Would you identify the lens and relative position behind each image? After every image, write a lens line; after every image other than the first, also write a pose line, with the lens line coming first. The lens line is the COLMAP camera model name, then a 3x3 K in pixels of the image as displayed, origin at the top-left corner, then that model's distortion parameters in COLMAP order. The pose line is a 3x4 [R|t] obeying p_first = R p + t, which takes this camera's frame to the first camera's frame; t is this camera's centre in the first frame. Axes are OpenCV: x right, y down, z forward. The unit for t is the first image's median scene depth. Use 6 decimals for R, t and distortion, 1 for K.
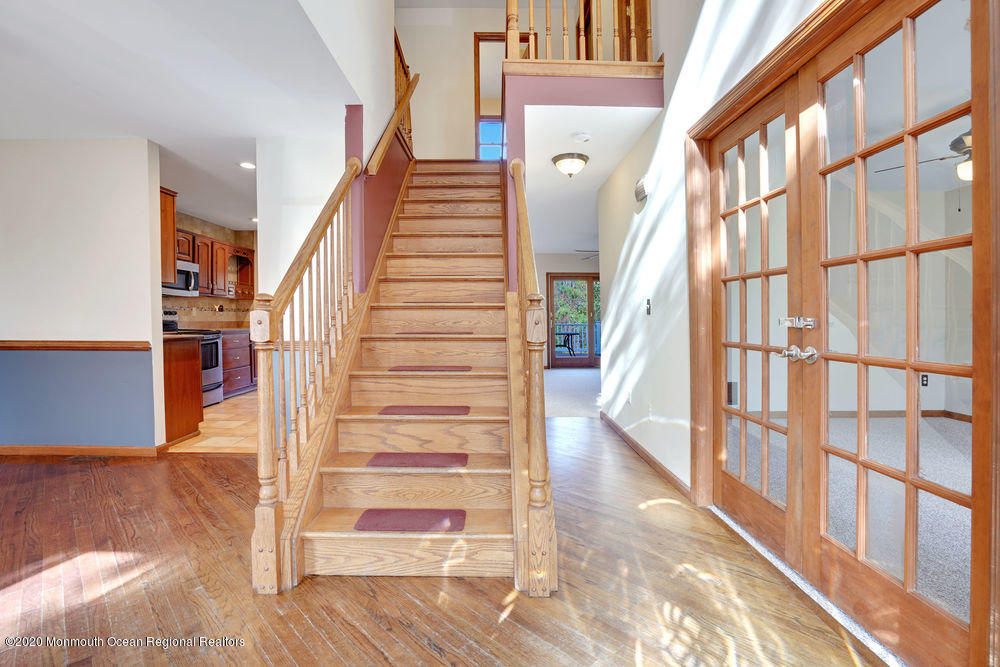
lens RADIAL K [[459.6, 0, 489.2], [0, 459.6, 325.8], [0, 0, 1]] dist [-0.052090, 0.012912]
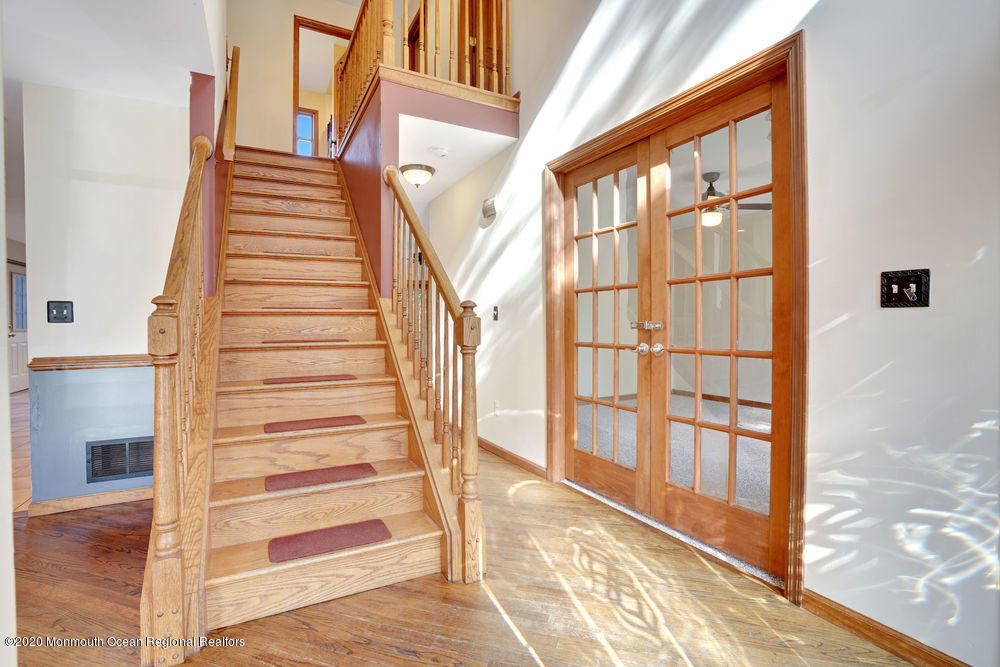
lens RADIAL K [[459.6, 0, 495.0], [0, 459.6, 332.1], [0, 0, 1]] dist [-0.052090, 0.012912]
pose [[0.885267, -0.015923, 0.464810, -0.284948], [0.016351, 0.999861, 0.003111, 0.000929], [-0.464796, 0.004847, 0.885405, 0.013222]]
